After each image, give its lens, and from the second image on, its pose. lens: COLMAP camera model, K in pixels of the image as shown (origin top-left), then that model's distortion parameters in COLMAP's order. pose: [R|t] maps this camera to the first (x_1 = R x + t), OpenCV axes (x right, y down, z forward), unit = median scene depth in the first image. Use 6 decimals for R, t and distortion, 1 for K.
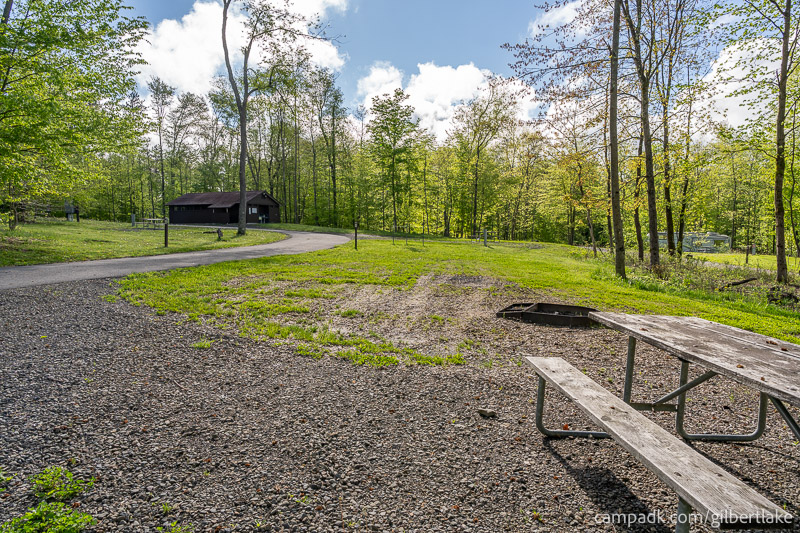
lens RADIAL K [[529.5, 0, 398.7], [0, 529.5, 265.7], [0, 0, 1]] dist [0.001509, 0.000355]
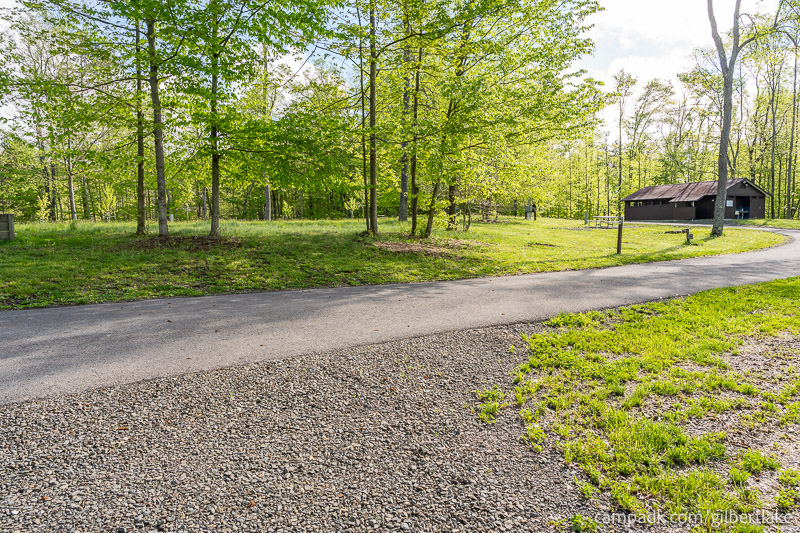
lens RADIAL K [[529.5, 0, 398.7], [0, 529.5, 265.7], [0, 0, 1]] dist [0.001509, 0.000355]
pose [[0.690468, 0.052041, -0.721488, -0.100184], [-0.046048, 0.998548, 0.027958, -0.025812], [0.721896, 0.013919, 0.691862, 0.229757]]
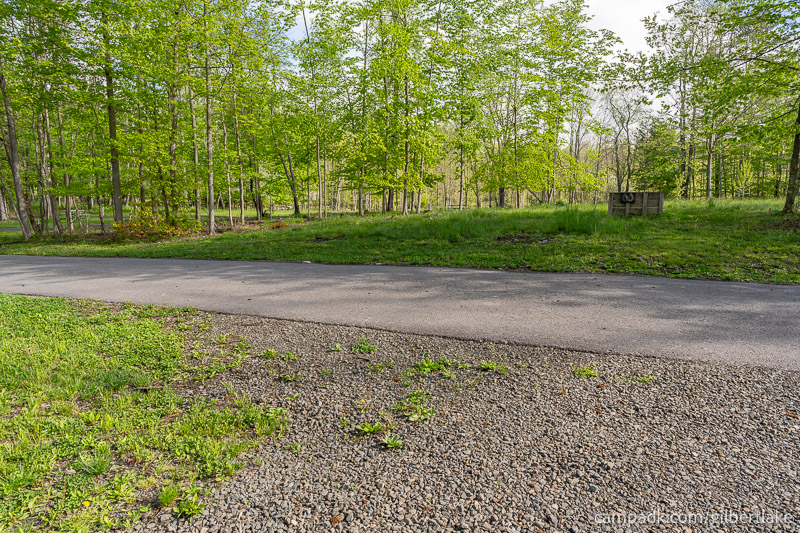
lens RADIAL K [[529.5, 0, 398.7], [0, 529.5, 265.7], [0, 0, 1]] dist [0.001509, 0.000355]
pose [[-0.291921, 0.111010, -0.949978, -0.089283], [-0.069380, 0.988167, 0.136793, -0.018541], [0.953923, 0.105842, -0.280765, 0.155070]]
